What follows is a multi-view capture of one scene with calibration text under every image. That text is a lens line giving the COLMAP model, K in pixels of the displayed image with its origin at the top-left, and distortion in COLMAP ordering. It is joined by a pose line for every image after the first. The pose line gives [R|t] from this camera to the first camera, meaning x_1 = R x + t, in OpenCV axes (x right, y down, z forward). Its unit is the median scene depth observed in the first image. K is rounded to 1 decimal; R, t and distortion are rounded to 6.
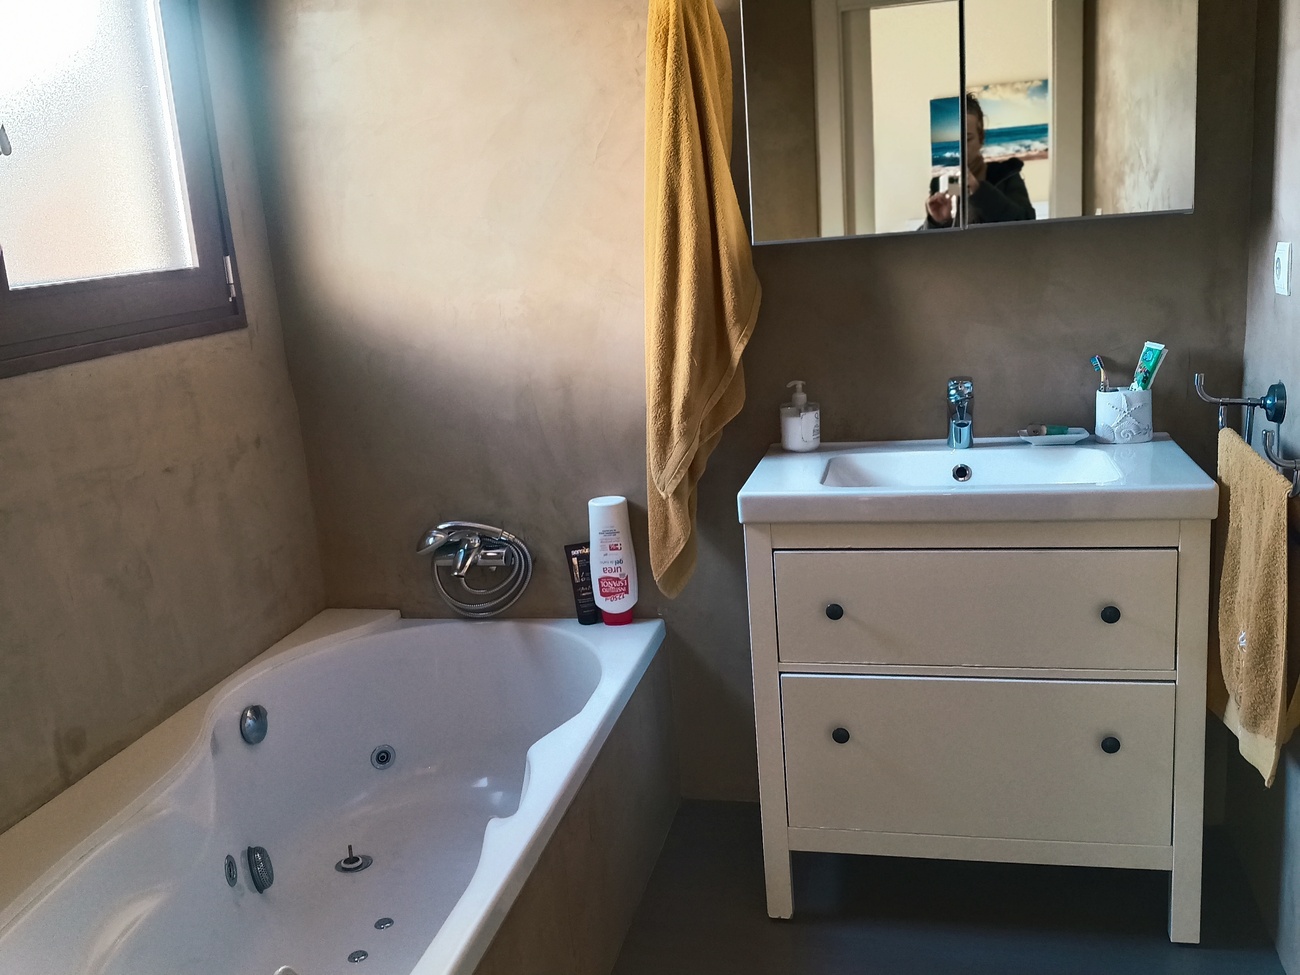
lens RADIAL K [[1209.7, 0, 666.3], [0, 1209.7, 487.0], [0, 0, 1]] dist [0.123090, -0.287144]
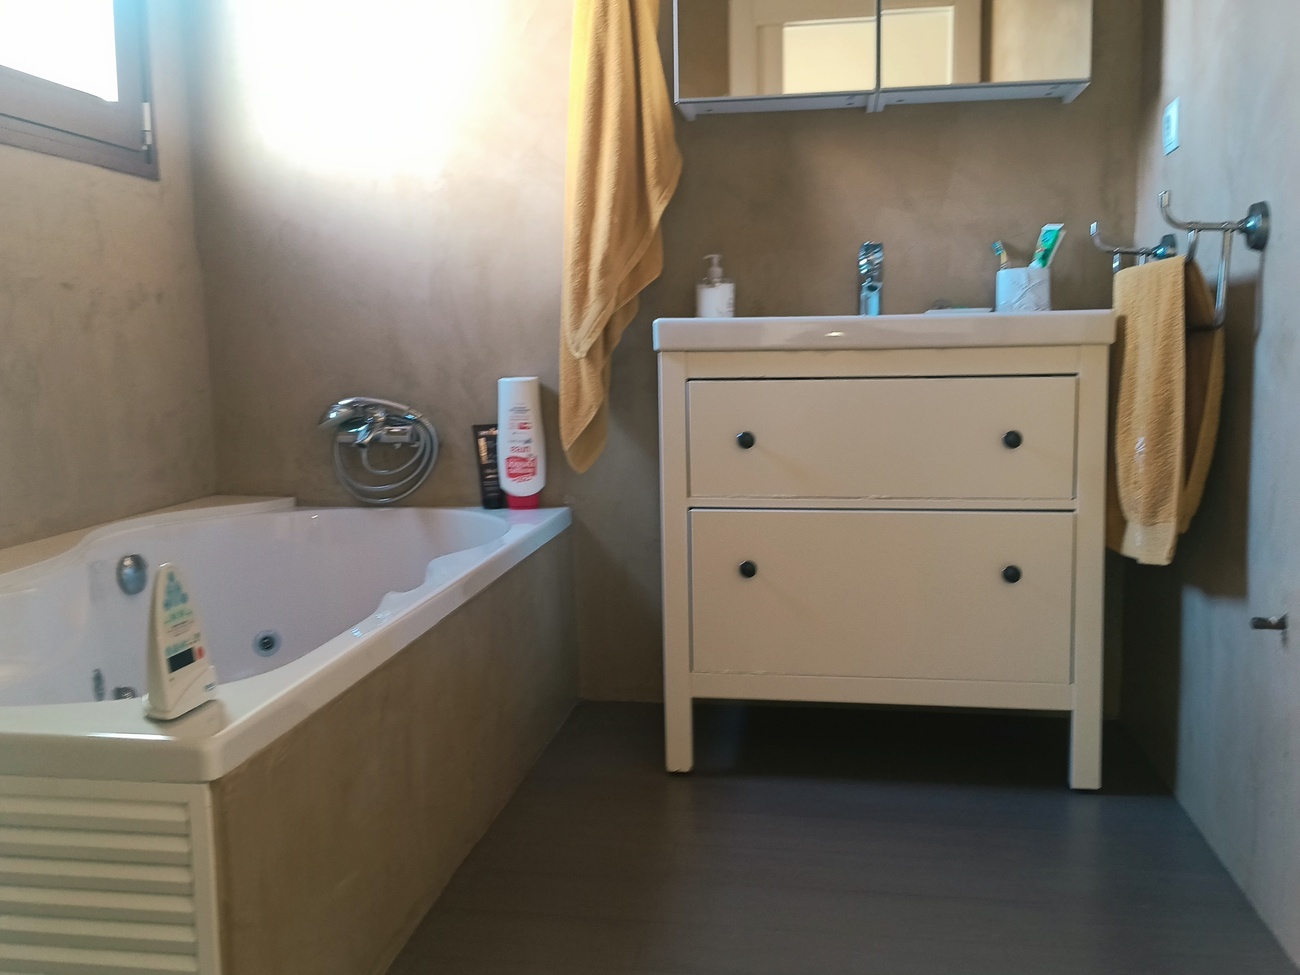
lens RADIAL K [[1209.7, 0, 666.3], [0, 1209.7, 487.0], [0, 0, 1]] dist [0.123090, -0.287144]
pose [[0.995361, 0.045882, 0.084570, -0.009059], [-0.035944, 0.992657, -0.115498, 0.229485], [-0.089248, 0.111923, 0.989701, 0.016360]]
